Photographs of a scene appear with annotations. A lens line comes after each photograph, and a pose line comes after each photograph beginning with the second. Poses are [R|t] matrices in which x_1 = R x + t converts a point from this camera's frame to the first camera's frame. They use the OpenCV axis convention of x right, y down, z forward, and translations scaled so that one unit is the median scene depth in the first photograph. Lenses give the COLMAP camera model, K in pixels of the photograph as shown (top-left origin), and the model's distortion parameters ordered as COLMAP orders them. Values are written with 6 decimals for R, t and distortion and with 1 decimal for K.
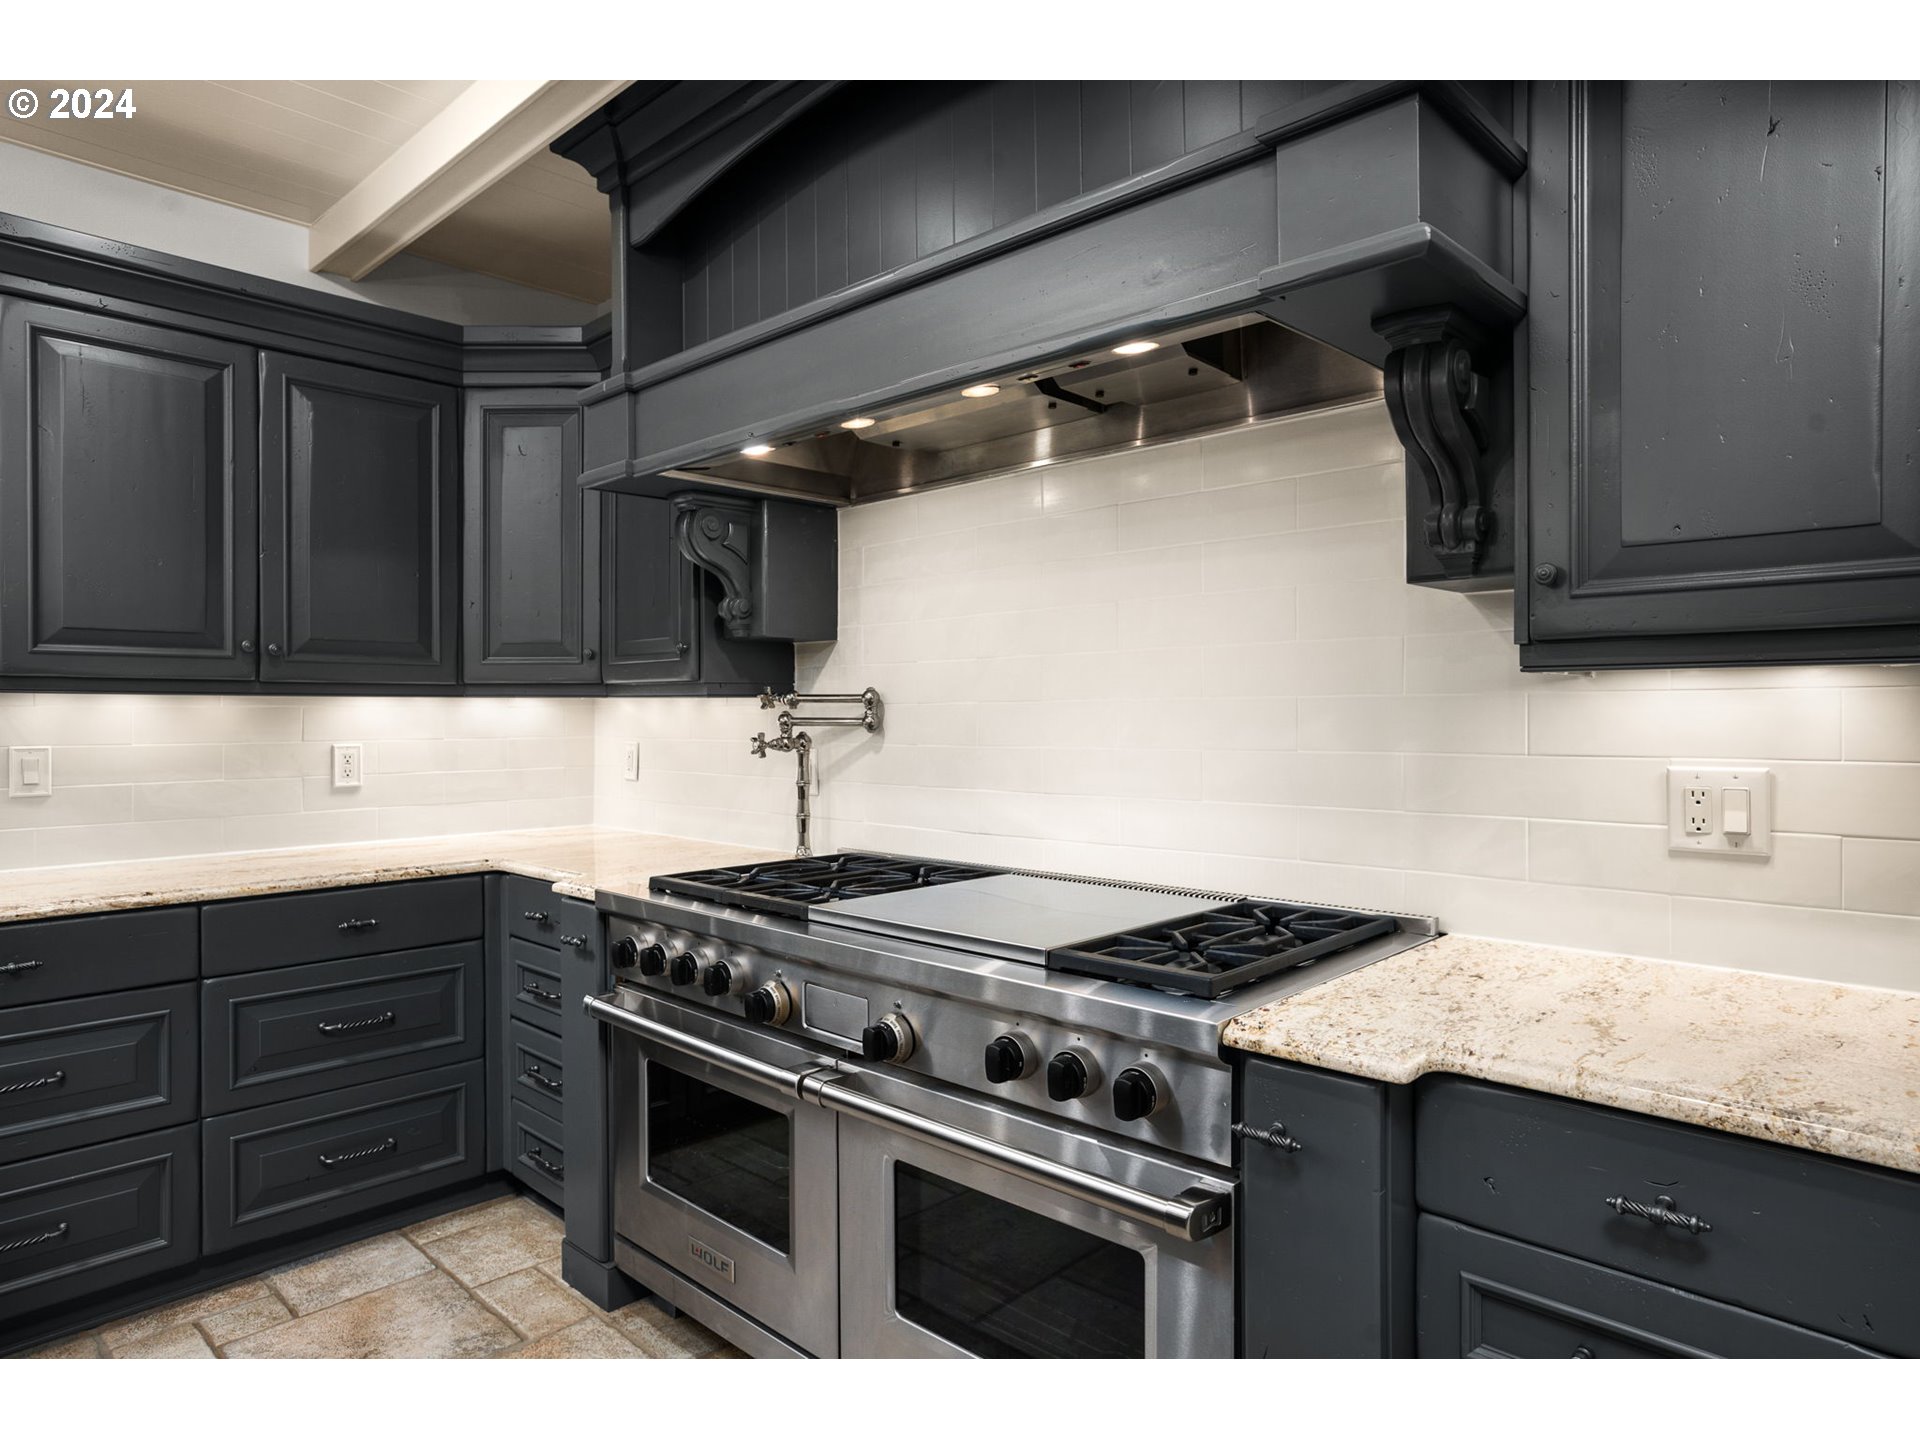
lens RADIAL K [[1131.9, 0, 960.0], [0, 1131.9, 720.0], [0, 0, 1]] dist [-0.090235, 0.094625]
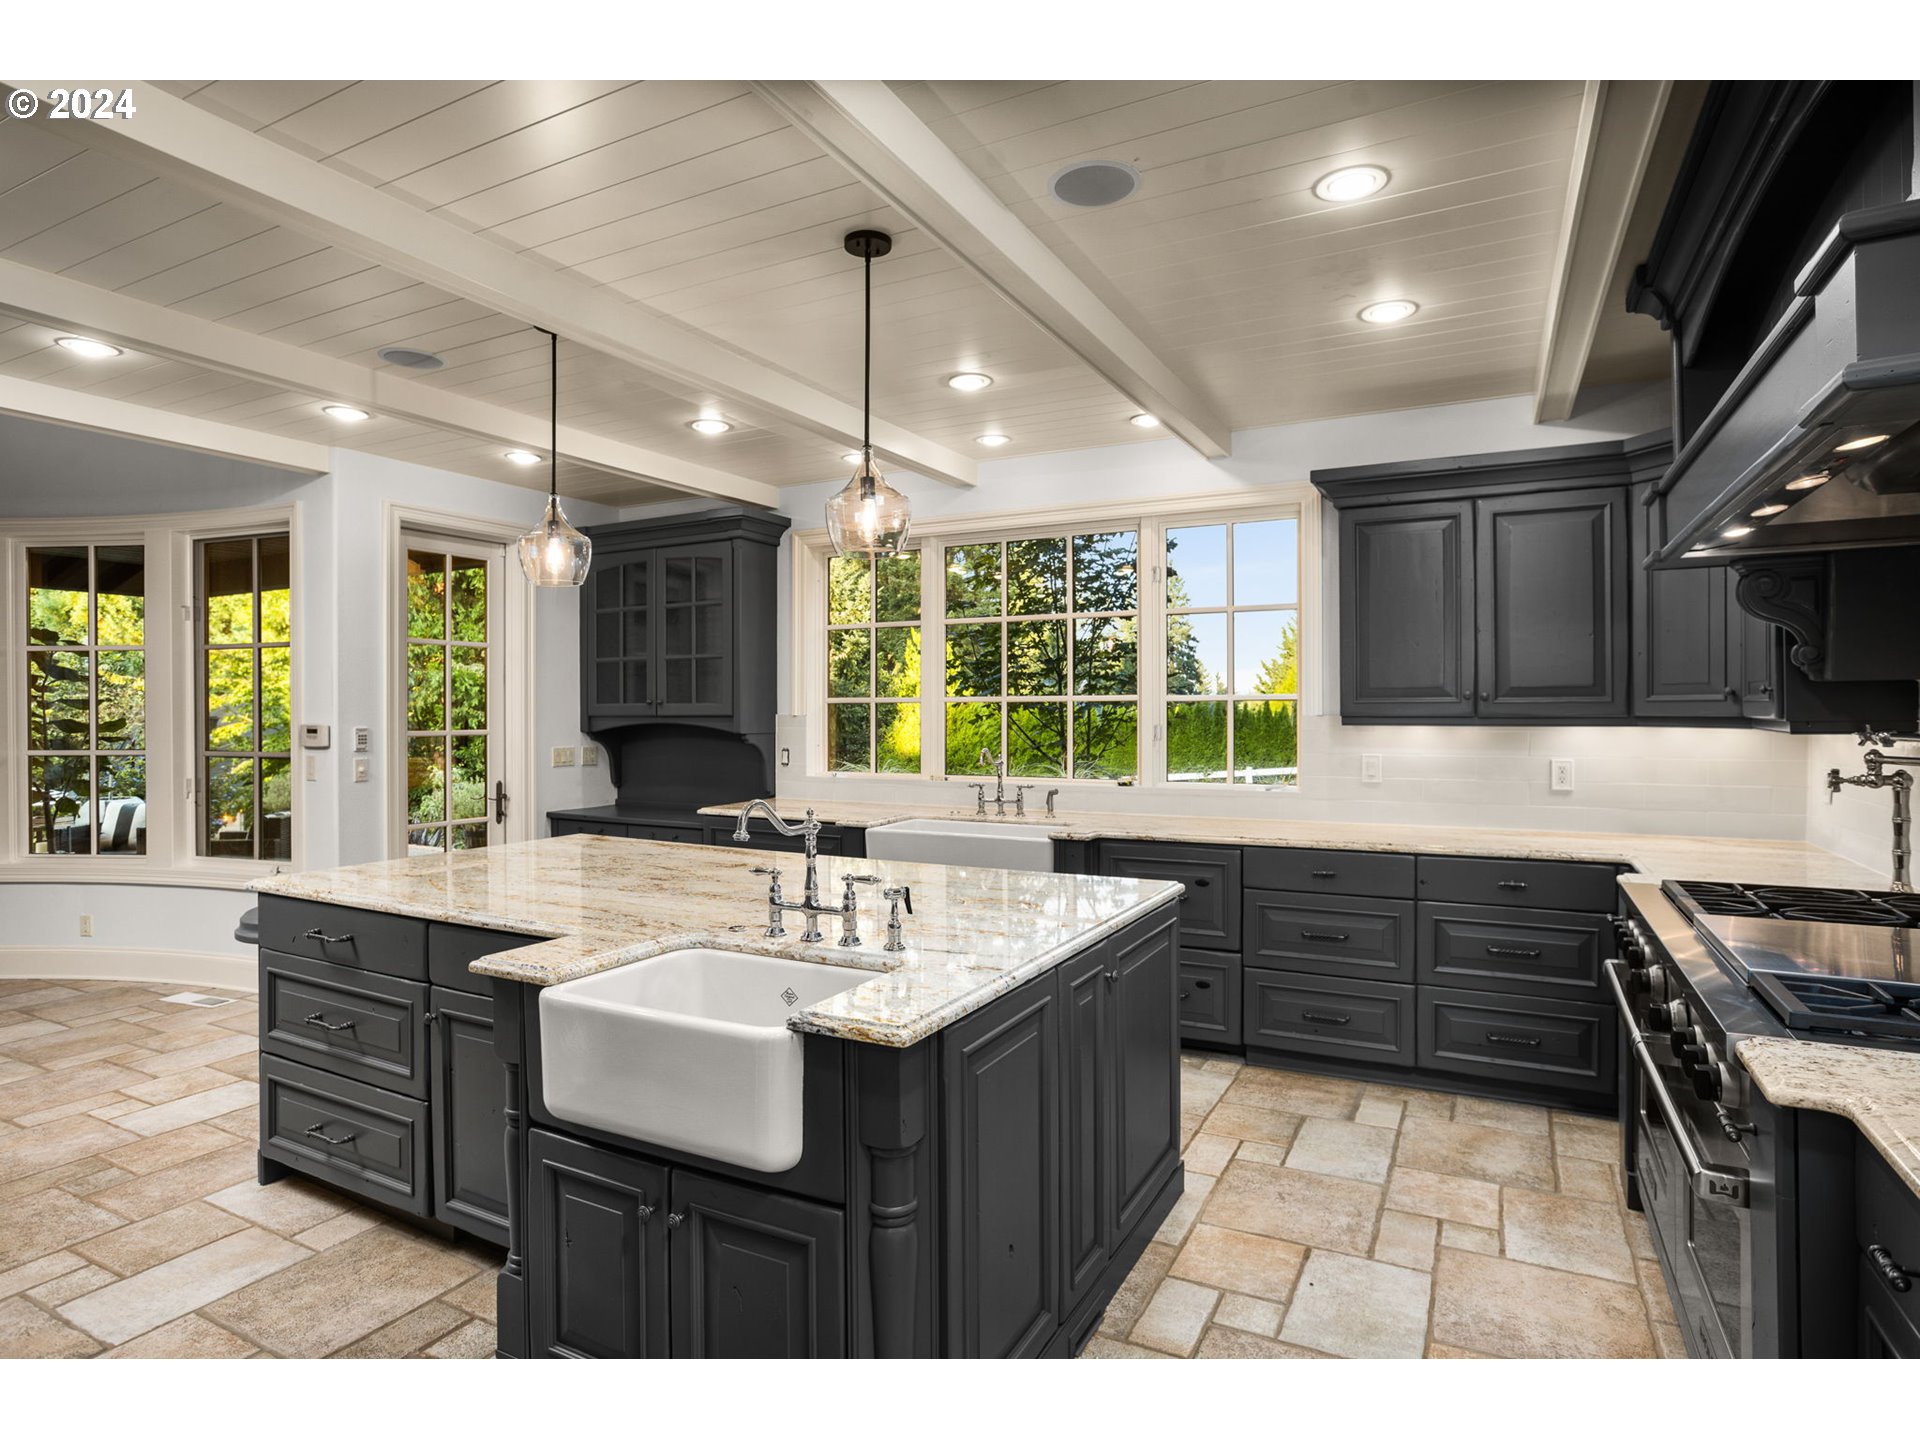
lens RADIAL K [[1014.3, 0, 962.9], [0, 1014.3, 706.4], [0, 0, 1]] dist [-0.026807, 0.000641]
pose [[0.278817, -0.002774, -0.960340, 0.500425], [-0.001561, 0.999993, -0.003341, -0.043934], [0.960343, 0.002431, 0.278811, -0.067889]]
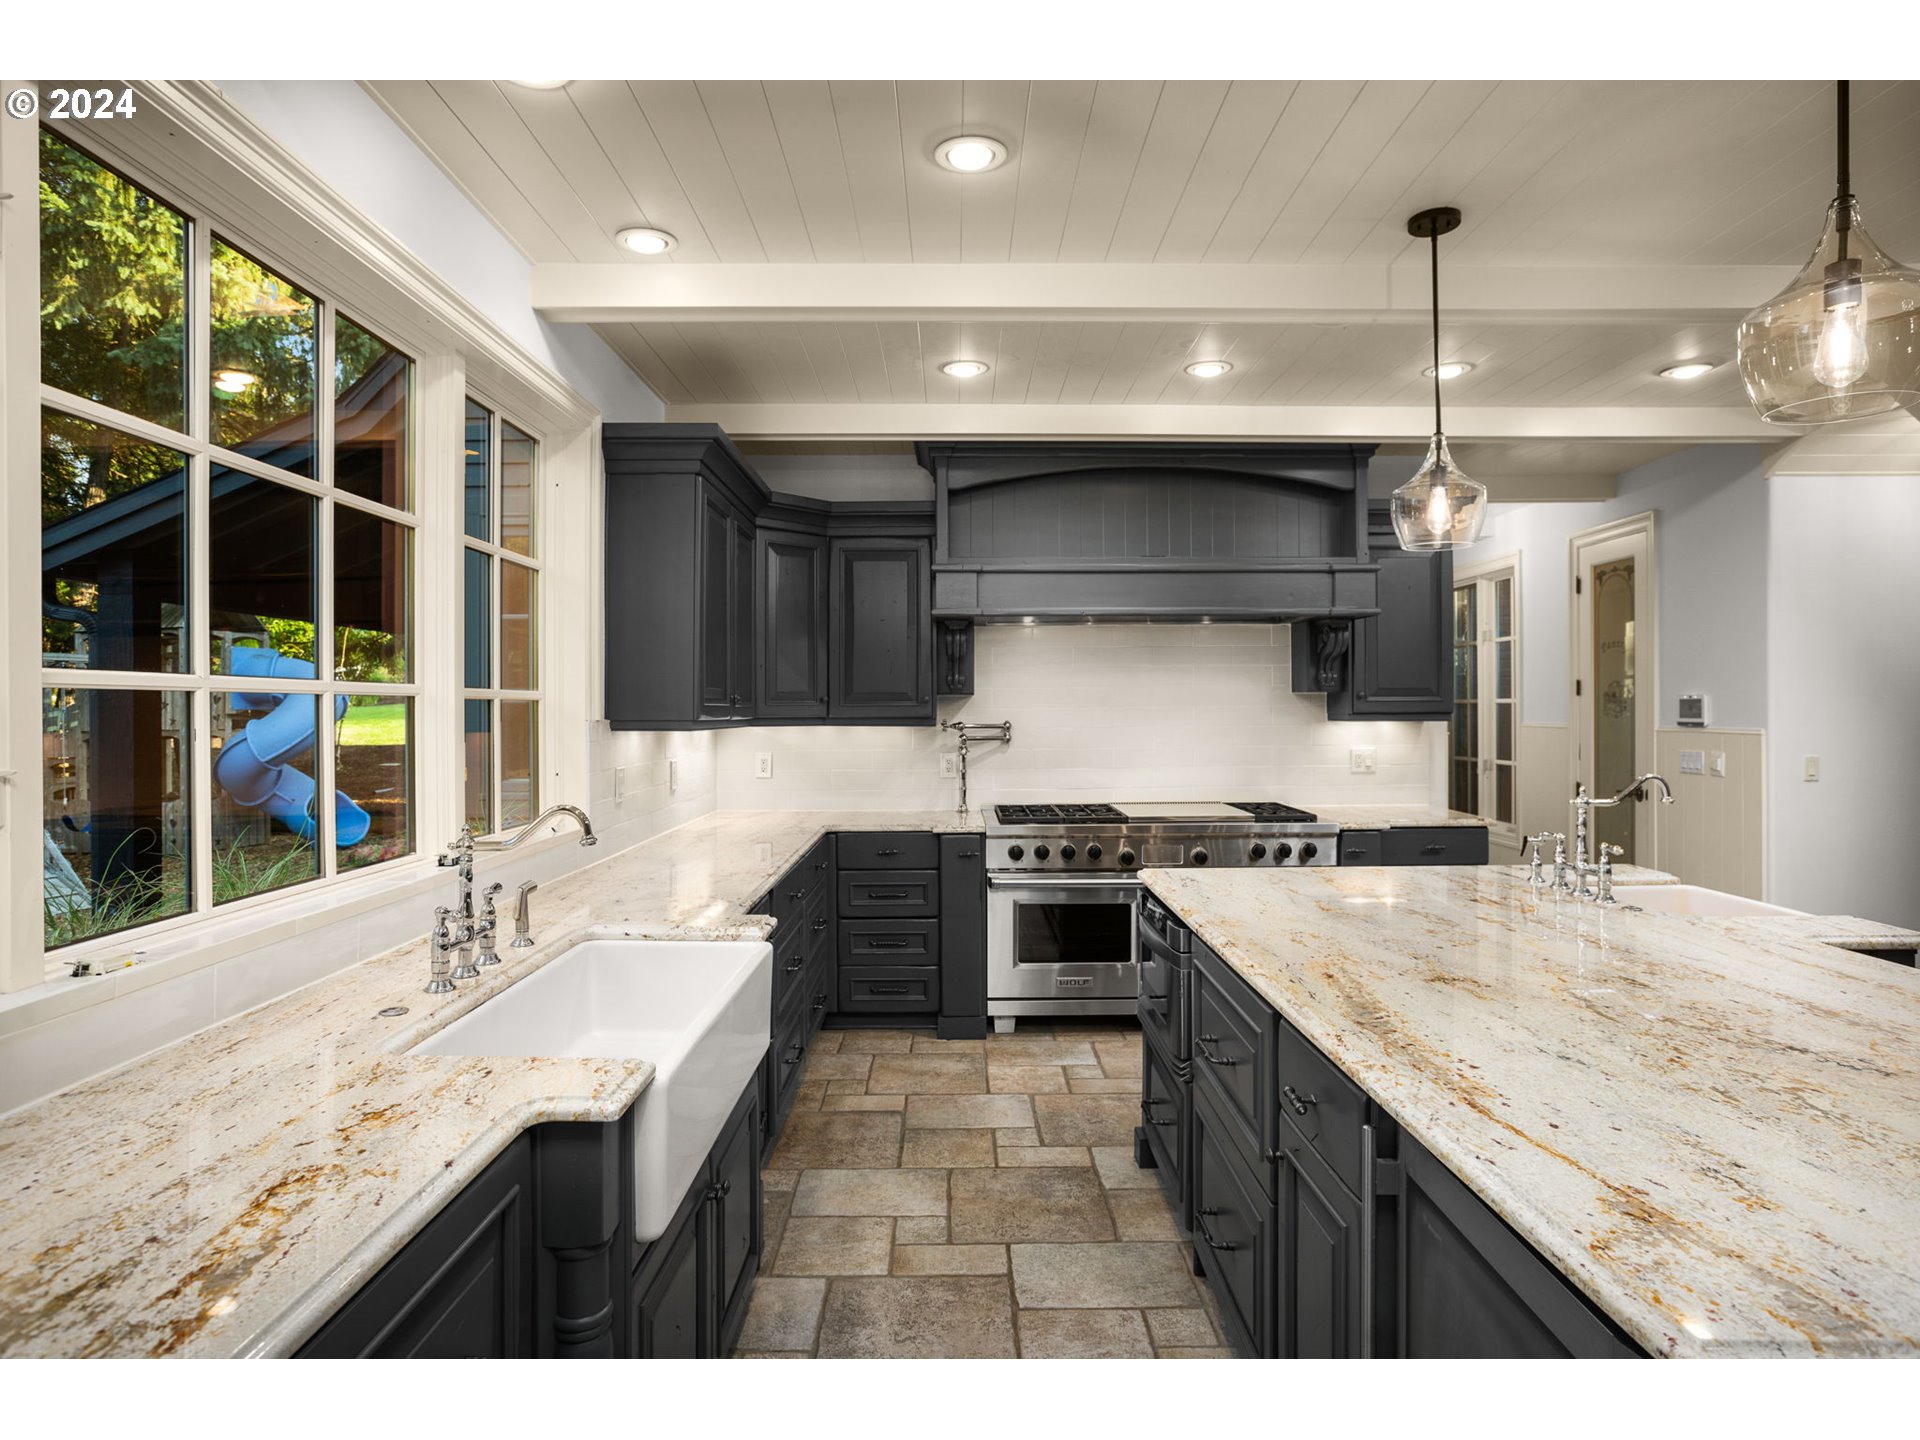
lens RADIAL K [[1133.9, 0, 912.8], [0, 1133.9, 714.6], [0, 0, 1]] dist [0.001152, 0.000054]
pose [[0.734901, -0.007615, 0.678131, -1.511573], [0.009333, 0.999956, 0.001114, -0.042063], [-0.678110, 0.005510, 0.734940, -0.327102]]
